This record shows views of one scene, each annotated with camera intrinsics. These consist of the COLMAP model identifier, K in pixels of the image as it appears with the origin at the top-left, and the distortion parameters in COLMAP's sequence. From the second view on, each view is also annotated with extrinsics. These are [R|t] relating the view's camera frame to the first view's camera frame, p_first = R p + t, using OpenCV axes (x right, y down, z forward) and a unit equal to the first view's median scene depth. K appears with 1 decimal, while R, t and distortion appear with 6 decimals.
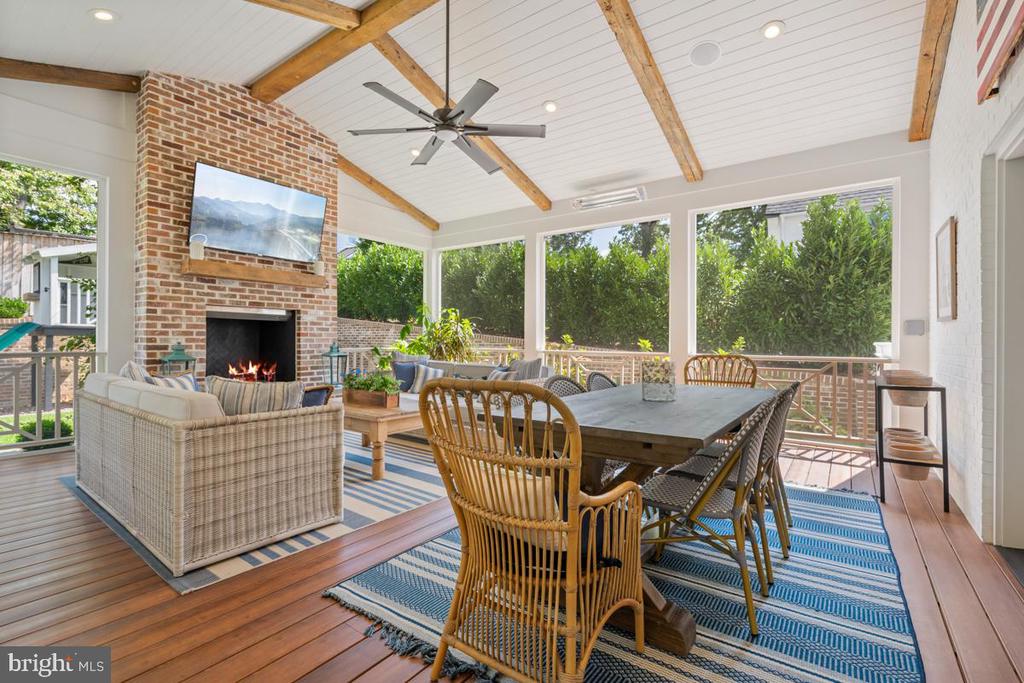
lens RADIAL K [[462.6, 0, 508.9], [0, 462.6, 340.4], [0, 0, 1]] dist [-0.002187, -0.001307]
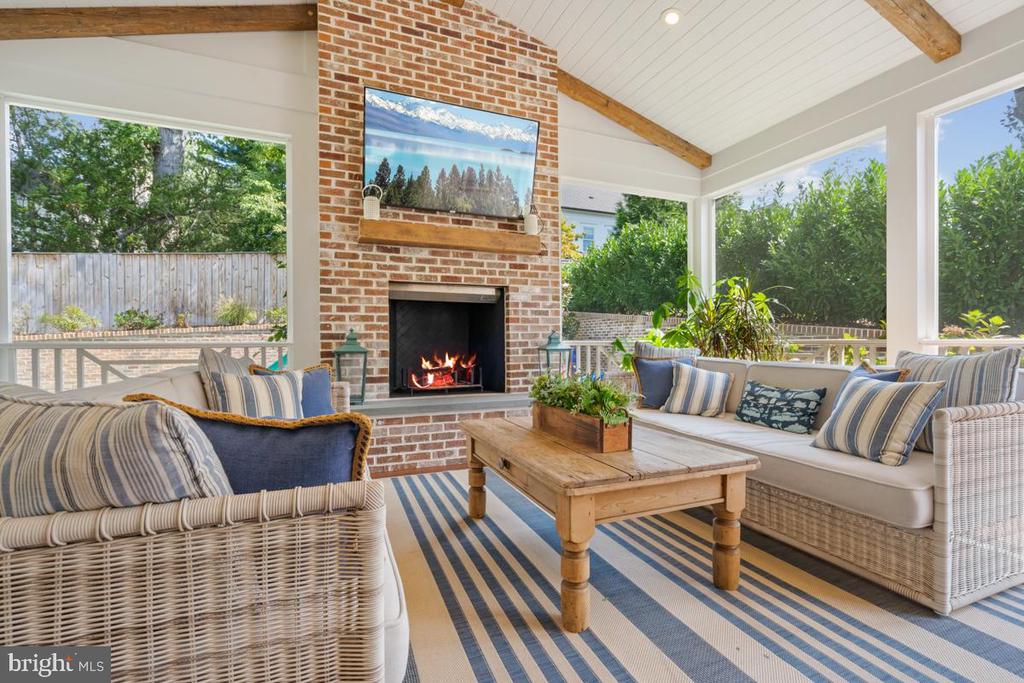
lens RADIAL K [[462.6, 0, 508.2], [0, 462.6, 345.7], [0, 0, 1]] dist [-0.002187, -0.001307]
pose [[0.848707, -0.006876, -0.528819, -0.071277], [0.010364, 0.999940, 0.003632, 0.026314], [0.528762, -0.008564, 0.848727, 0.401007]]
